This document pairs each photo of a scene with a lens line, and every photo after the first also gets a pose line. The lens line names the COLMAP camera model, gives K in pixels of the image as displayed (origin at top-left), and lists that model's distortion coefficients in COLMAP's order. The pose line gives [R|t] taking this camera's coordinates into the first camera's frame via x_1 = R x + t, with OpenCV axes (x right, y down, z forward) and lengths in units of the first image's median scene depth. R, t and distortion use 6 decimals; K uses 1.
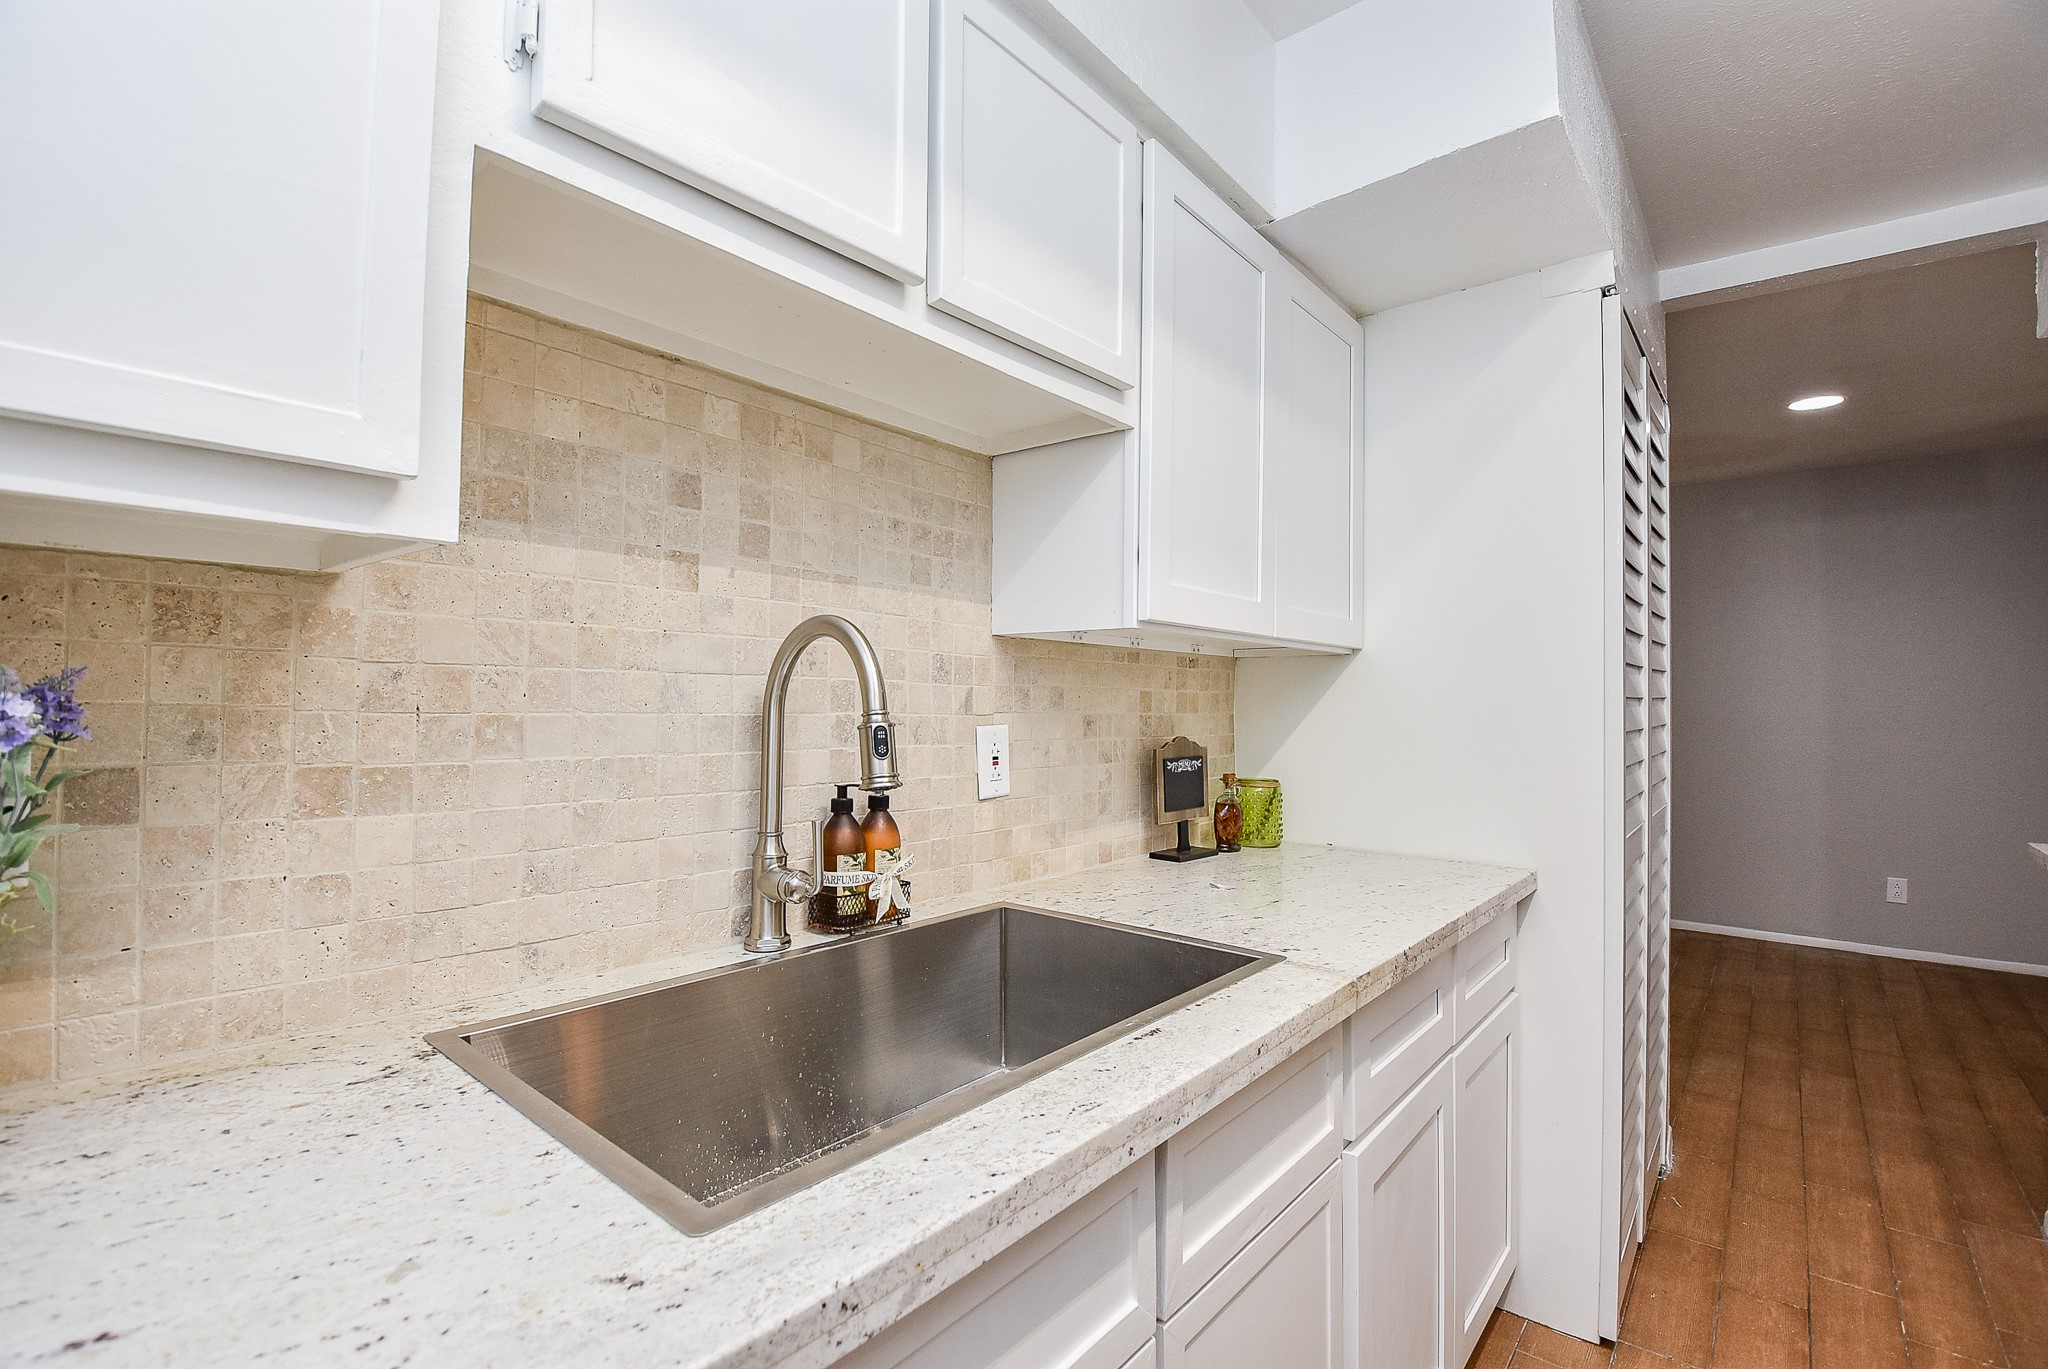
lens RADIAL K [[906.7, 0, 1010.2], [0, 906.7, 681.3], [0, 0, 1]] dist [0.018590, -0.025509]
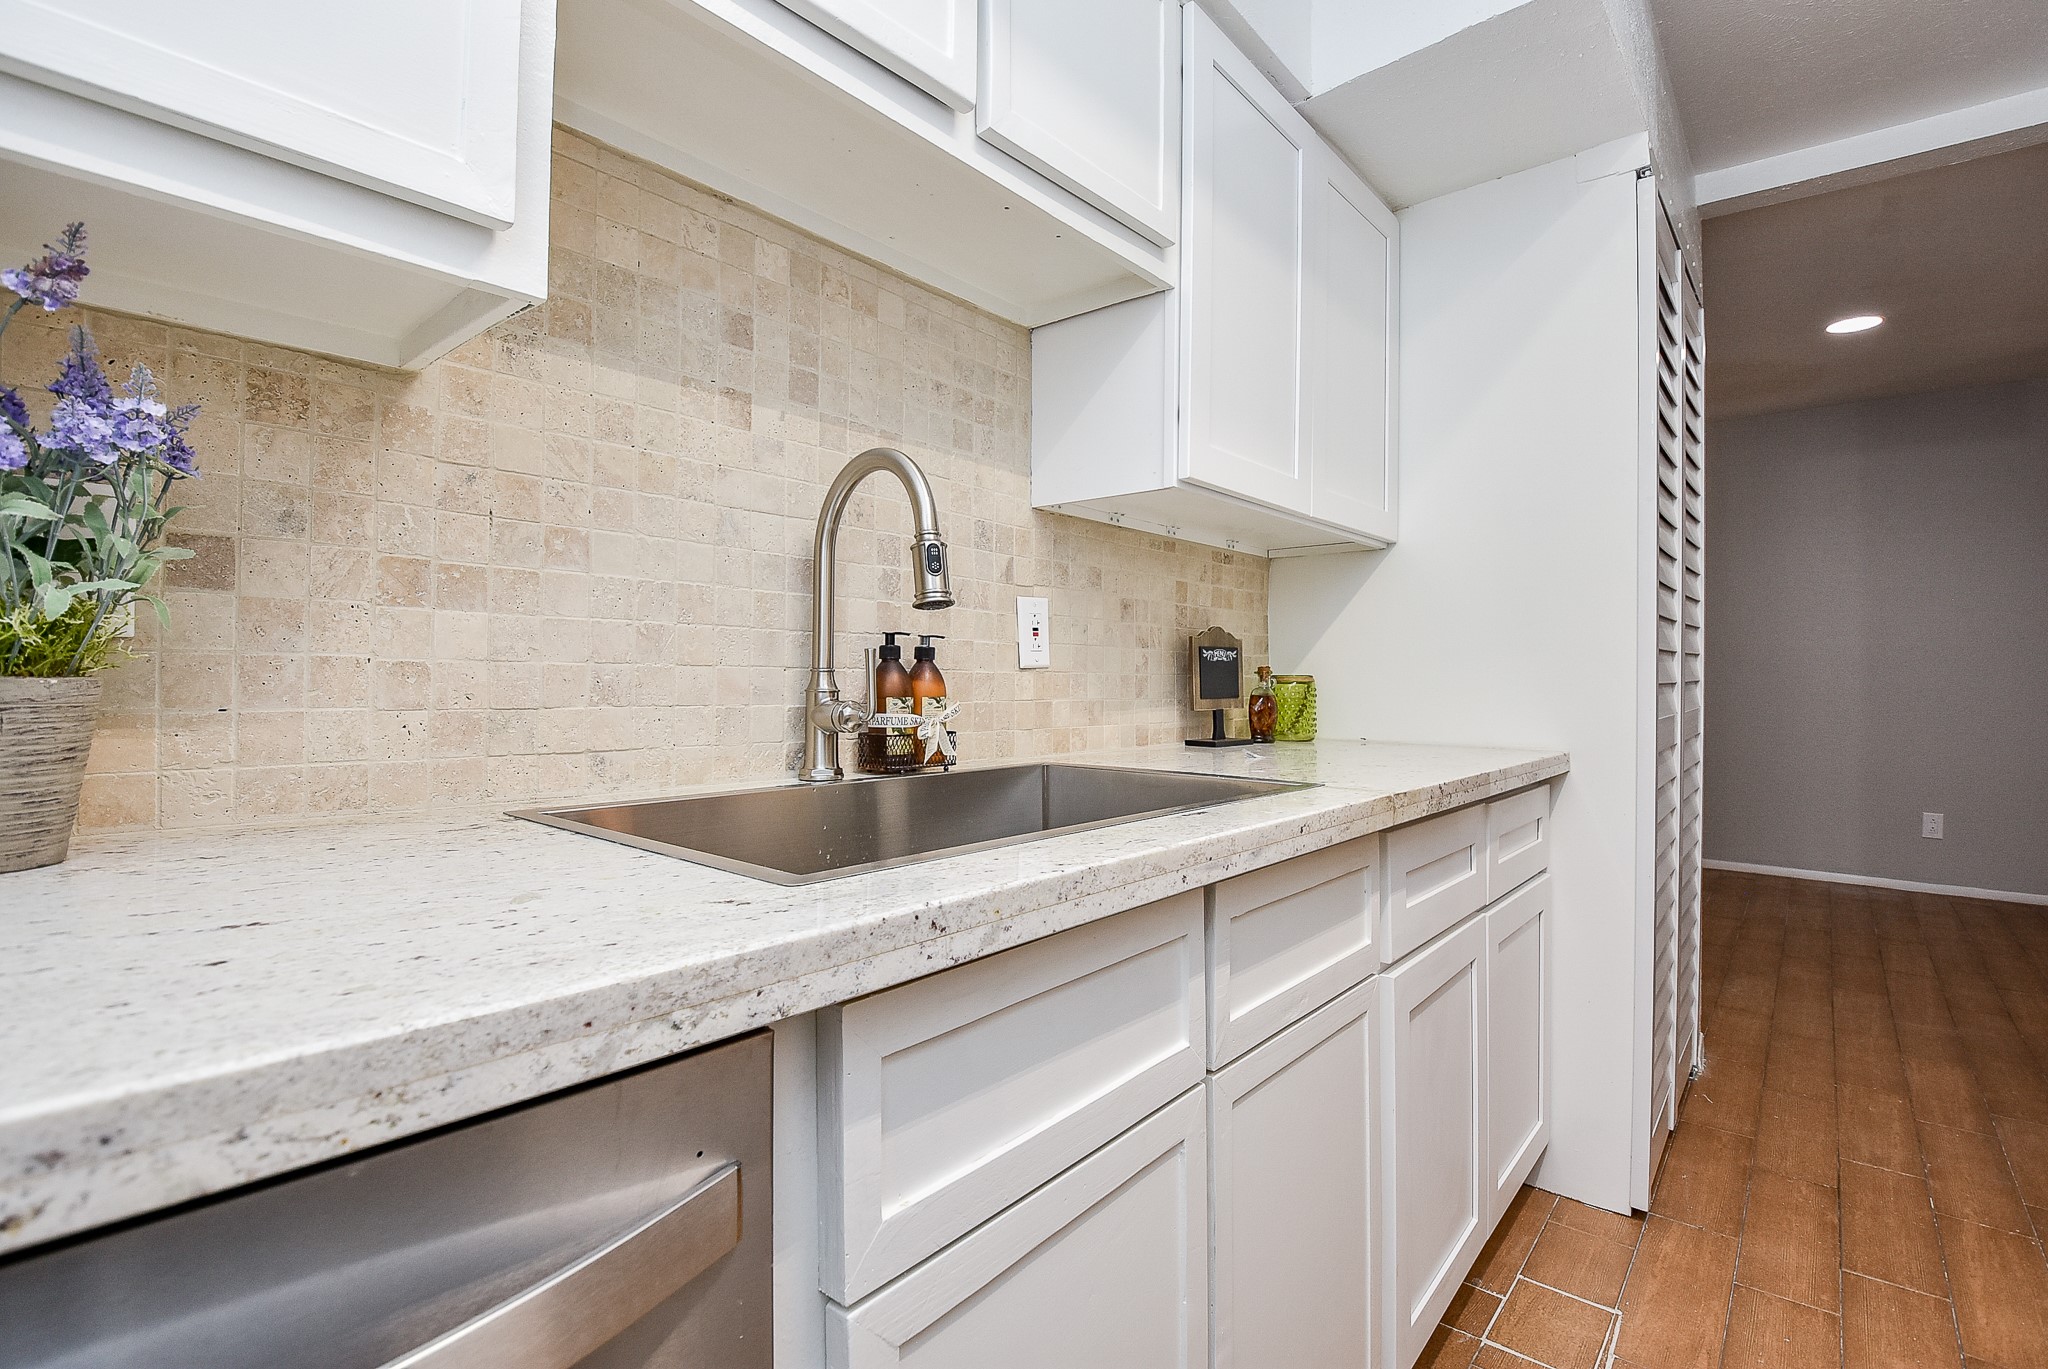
lens RADIAL K [[920.8, 0, 1028.0], [0, 920.8, 669.2], [0, 0, 1]] dist [0.012909, -0.019772]
pose [[0.999984, -0.002788, -0.004932, -0.021505], [0.002864, 0.999874, 0.015604, 0.123502], [0.004887, -0.015618, 0.999866, -0.033278]]
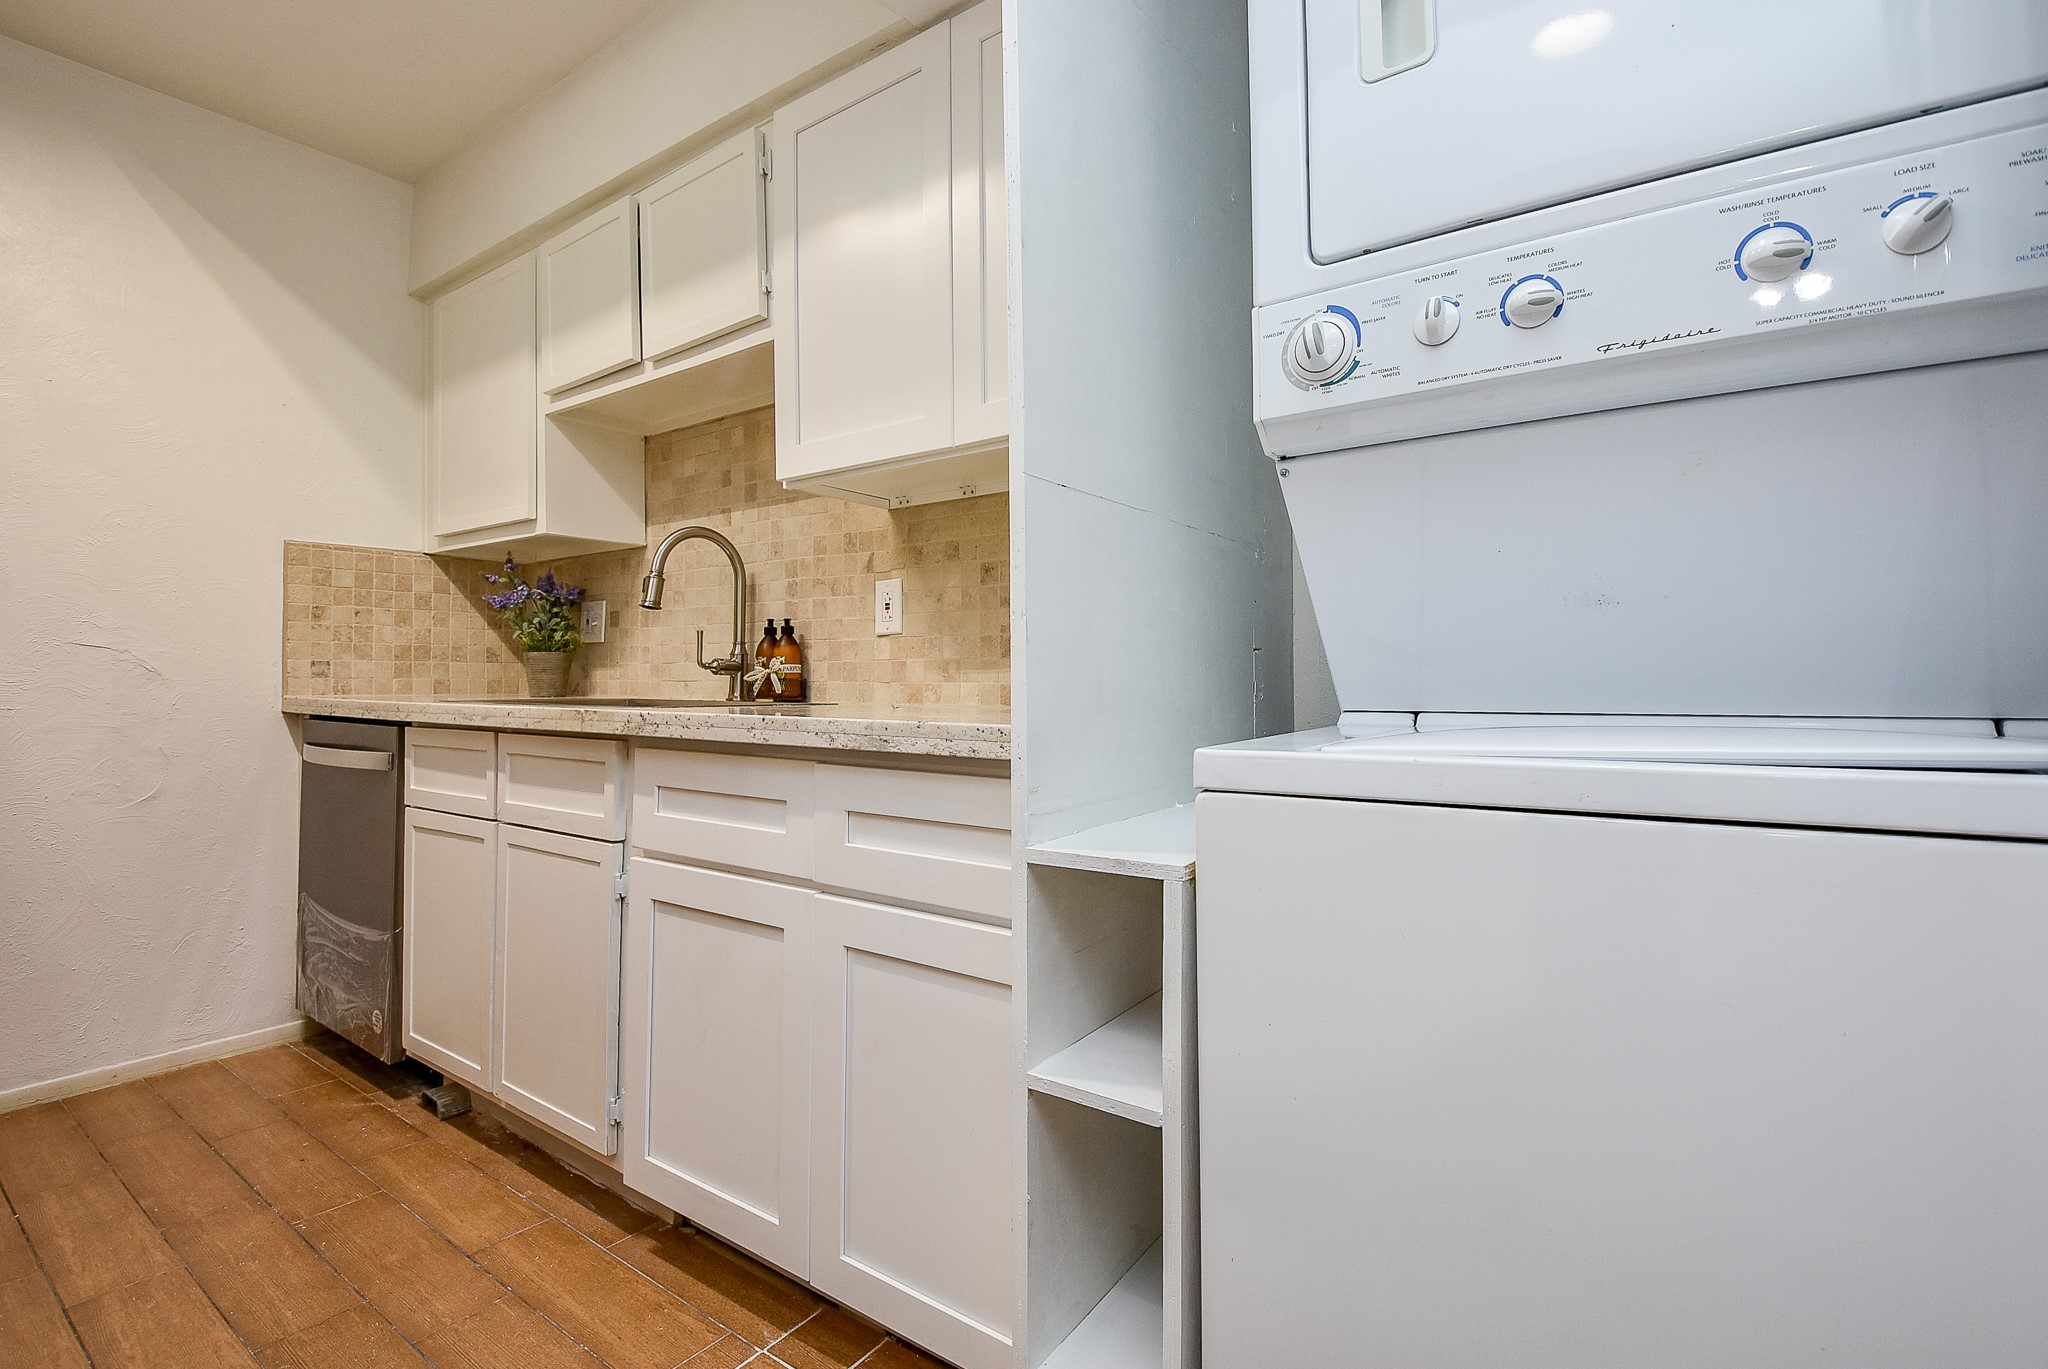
lens RADIAL K [[912.4, 0, 1015.7], [0, 912.4, 670.1], [0, 0, 1]] dist [0.007195, -0.019361]
pose [[0.092127, -0.023038, -0.995481, 1.409853], [0.024965, 0.999472, -0.020819, 0.229258], [0.995434, -0.022934, 0.092654, 1.152401]]
